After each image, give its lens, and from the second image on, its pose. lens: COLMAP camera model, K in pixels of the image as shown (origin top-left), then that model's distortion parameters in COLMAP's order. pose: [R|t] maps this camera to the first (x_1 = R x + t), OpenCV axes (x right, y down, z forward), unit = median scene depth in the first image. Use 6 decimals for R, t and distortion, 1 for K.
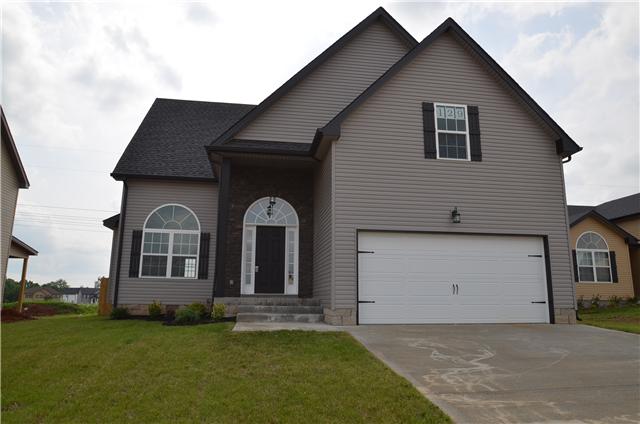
lens RADIAL K [[434.6, 0, 322.3], [0, 434.6, 207.6], [0, 0, 1]] dist [-0.038278, 0.001001]
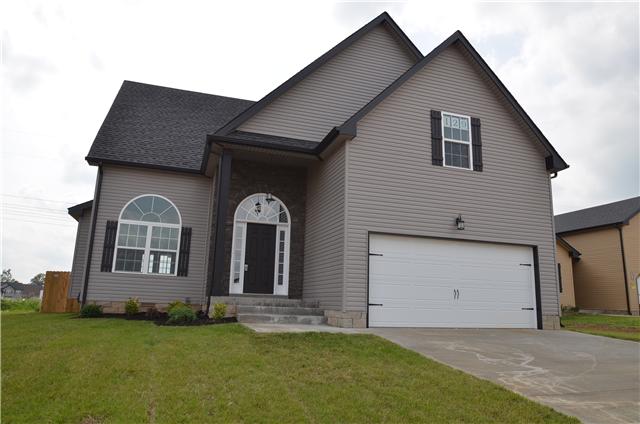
lens RADIAL K [[434.6, 0, 322.3], [0, 434.6, 207.6], [0, 0, 1]] dist [-0.038278, 0.001001]
pose [[0.986757, 0.056757, 0.151954, -0.159351], [-0.055976, 0.998388, -0.009414, 0.010080], [-0.152243, 0.000783, 0.988343, 0.031553]]
